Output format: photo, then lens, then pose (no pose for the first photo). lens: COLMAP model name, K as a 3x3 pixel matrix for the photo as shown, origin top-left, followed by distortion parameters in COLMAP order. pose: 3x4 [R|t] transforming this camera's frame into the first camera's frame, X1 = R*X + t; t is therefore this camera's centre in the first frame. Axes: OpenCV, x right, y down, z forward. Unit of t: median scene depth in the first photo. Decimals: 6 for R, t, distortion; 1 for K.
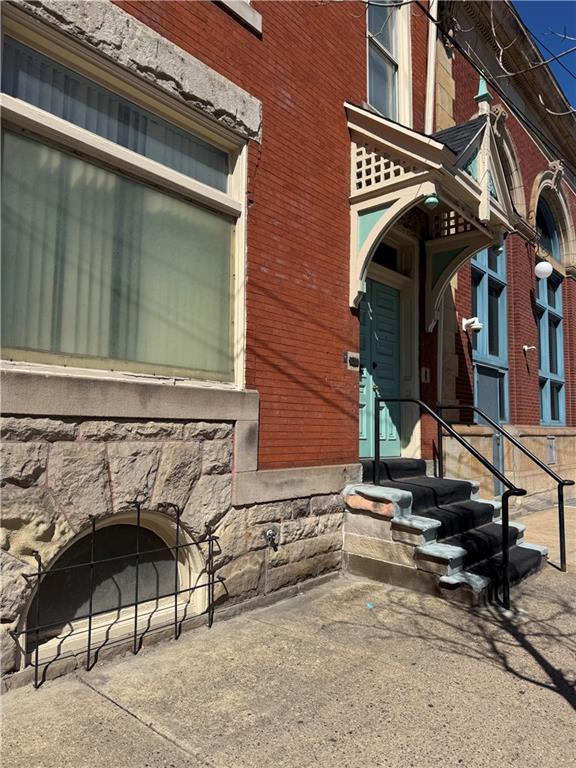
lens RADIAL K [[539.0, 0, 286.1], [0, 539.0, 383.5], [0, 0, 1]] dist [0.142584, -0.234413]
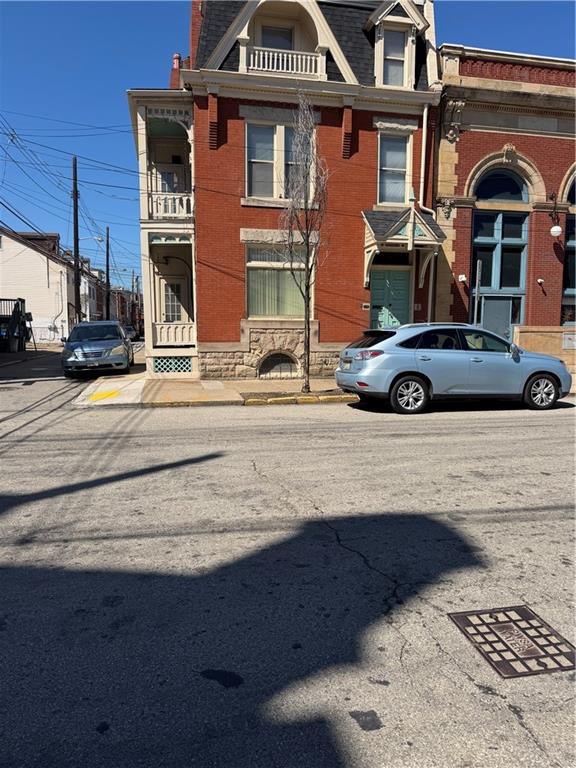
lens RADIAL K [[539.0, 0, 286.1], [0, 539.0, 383.5], [0, 0, 1]] dist [0.142584, -0.234413]
pose [[0.795186, 0.046079, -0.604613, 1.663077], [0.059896, 0.986263, 0.153942, -0.114612], [0.603401, -0.158626, 0.781502, -1.674872]]
